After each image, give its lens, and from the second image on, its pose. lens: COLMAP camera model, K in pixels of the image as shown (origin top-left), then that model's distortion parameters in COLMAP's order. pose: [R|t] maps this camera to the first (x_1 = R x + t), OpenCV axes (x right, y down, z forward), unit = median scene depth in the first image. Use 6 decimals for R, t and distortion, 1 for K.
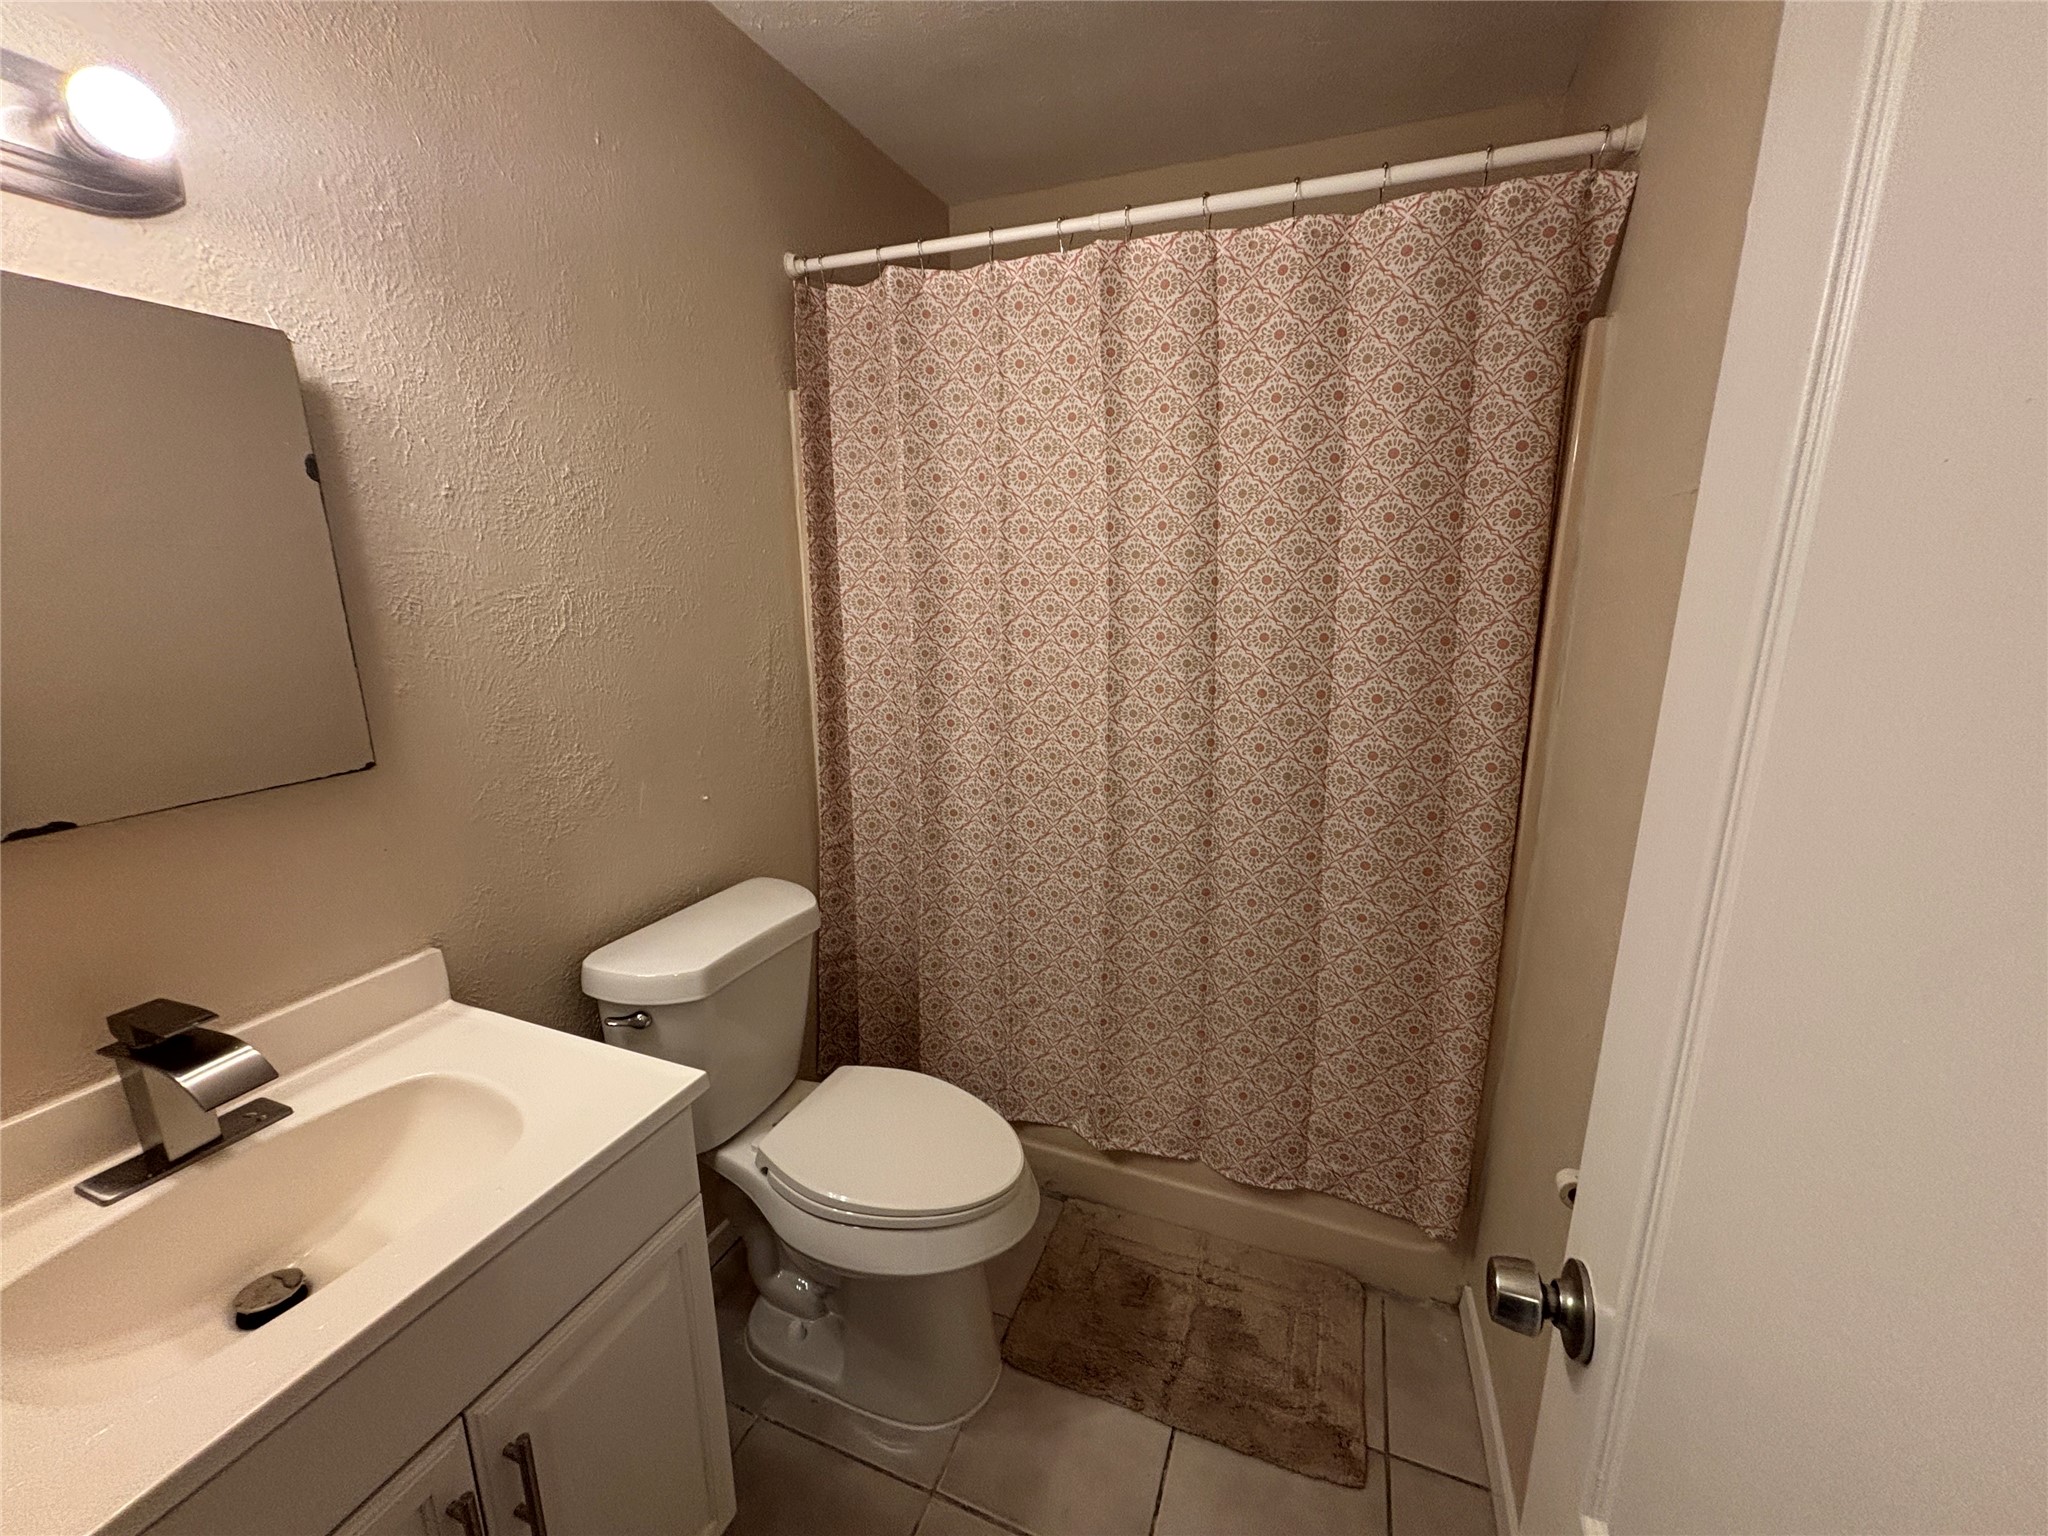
lens RADIAL K [[821.3, 0, 1081.9], [0, 821.3, 755.2], [0, 0, 1]] dist [0.001259, -0.000294]
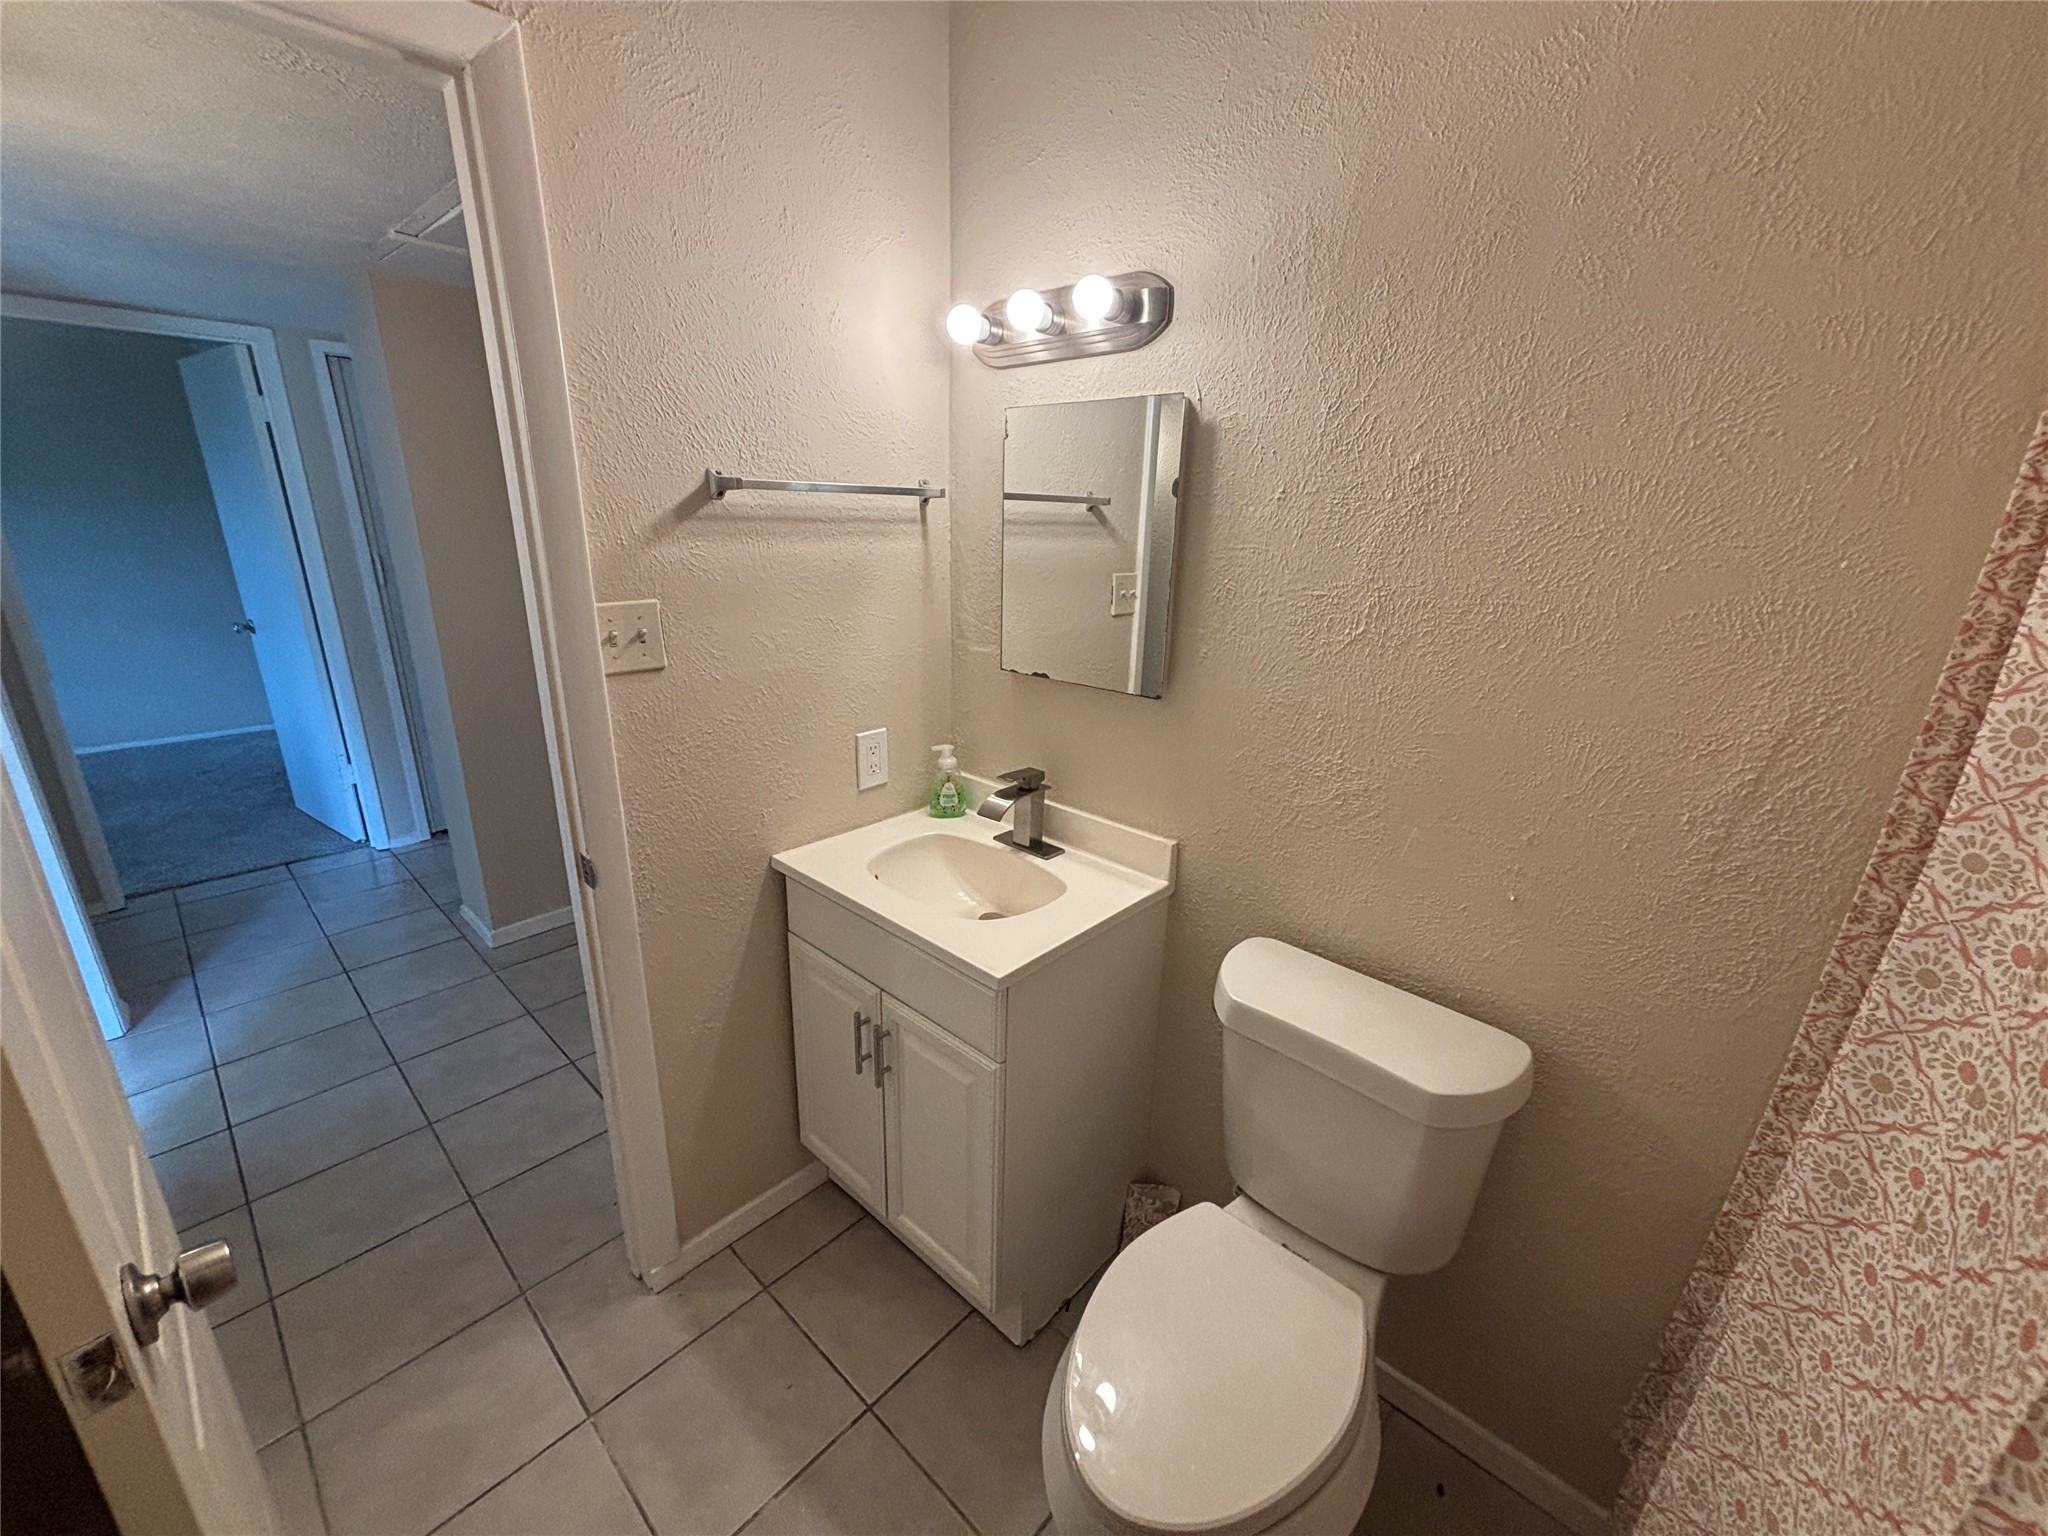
lens RADIAL K [[821.3, 0, 1021.7], [0, 821.3, 768.9], [0, 0, 1]] dist [0.001259, -0.000294]
pose [[-0.402067, 0.257912, -0.878535, 0.501206], [-0.230511, 0.900089, 0.369735, -0.340193], [0.886119, 0.351170, -0.302444, 1.240853]]
